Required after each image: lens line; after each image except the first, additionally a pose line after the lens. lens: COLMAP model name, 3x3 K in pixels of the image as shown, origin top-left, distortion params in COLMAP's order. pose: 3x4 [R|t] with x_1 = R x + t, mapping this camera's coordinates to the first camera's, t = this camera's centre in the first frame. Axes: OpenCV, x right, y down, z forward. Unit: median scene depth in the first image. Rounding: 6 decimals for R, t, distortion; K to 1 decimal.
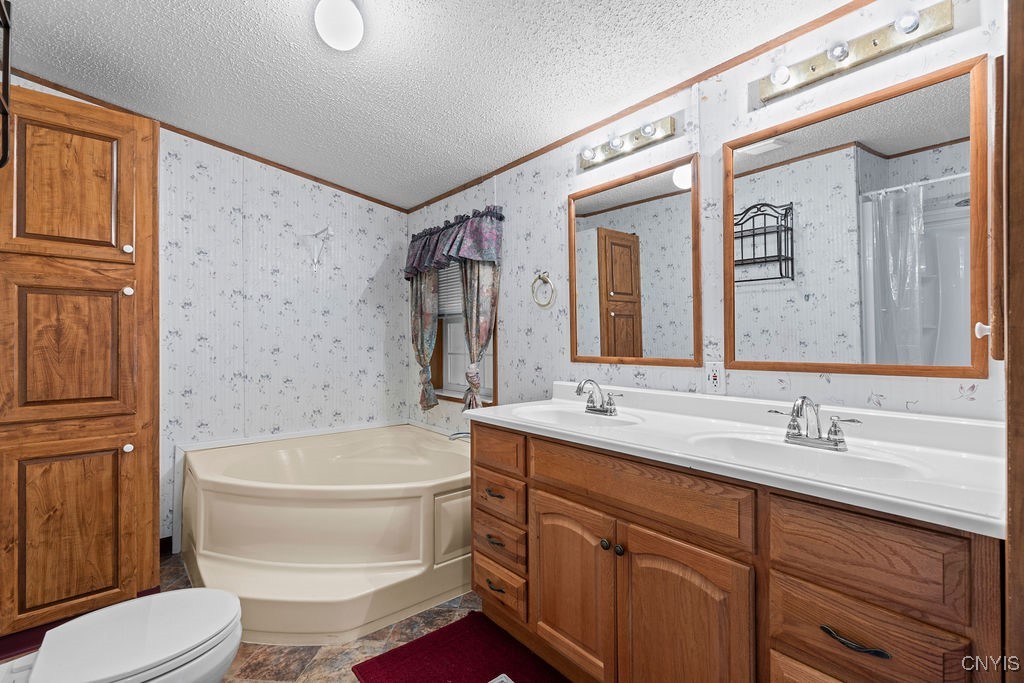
lens RADIAL K [[461.9, 0, 512.9], [0, 461.9, 339.0], [0, 0, 1]] dist [0.004963, 0.000531]
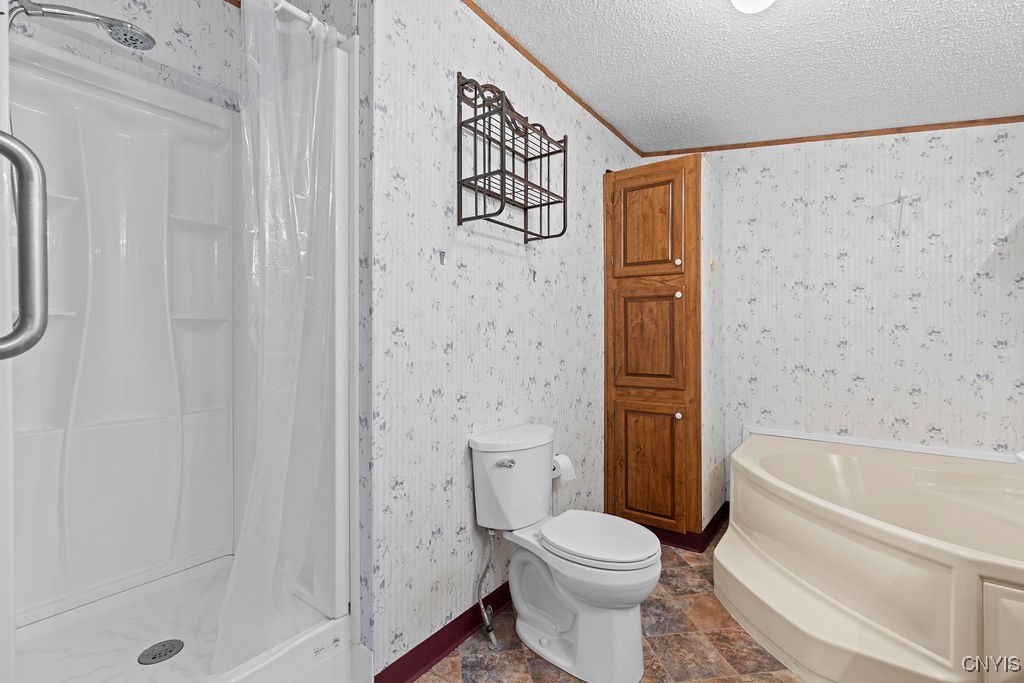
lens RADIAL K [[461.9, 0, 507.8], [0, 461.9, 336.0], [0, 0, 1]] dist [0.004963, 0.000531]
pose [[0.222334, 0.003249, -0.974965, 0.312523], [0.007463, 0.999959, 0.005035, 0.001500], [0.974942, -0.008395, 0.222300, 0.240357]]
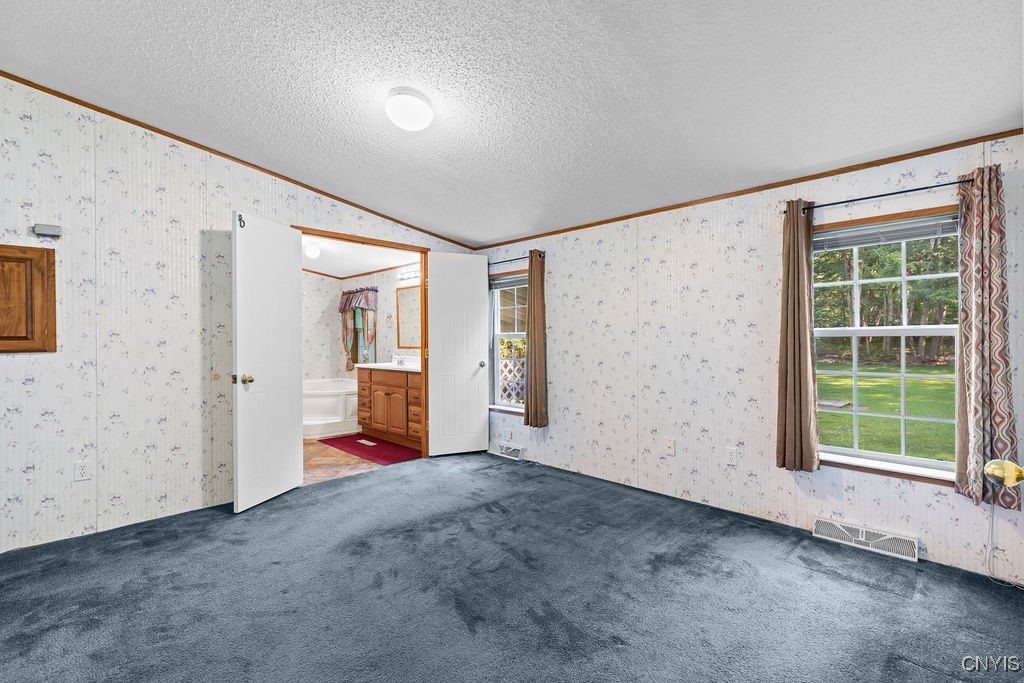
lens RADIAL K [[461.9, 0, 517.5], [0, 461.9, 336.7], [0, 0, 1]] dist [0.004963, 0.000531]
pose [[0.995400, -0.003723, 0.095738, 0.632050], [0.003621, 0.999993, 0.001243, -0.023548], [-0.095742, -0.000891, 0.995406, -2.000877]]
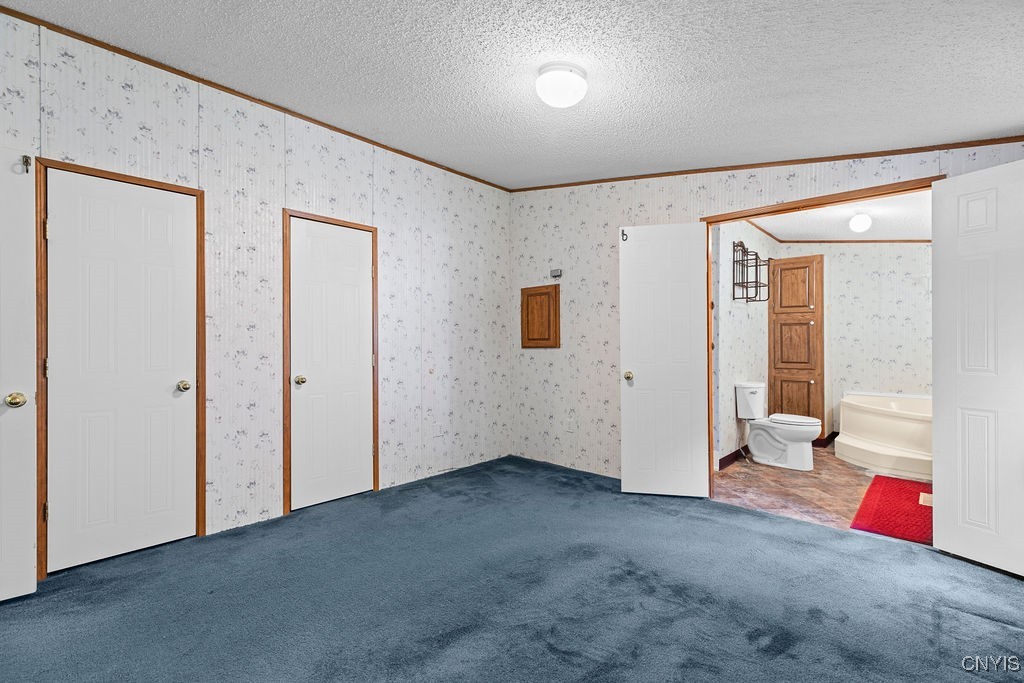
lens RADIAL K [[461.9, 0, 510.0], [0, 461.9, 343.8], [0, 0, 1]] dist [0.004963, 0.000531]
pose [[0.119157, 0.004080, -0.992867, 1.545619], [0.010355, 0.999932, 0.005352, -0.015128], [0.992821, -0.010919, 0.119106, -1.000590]]
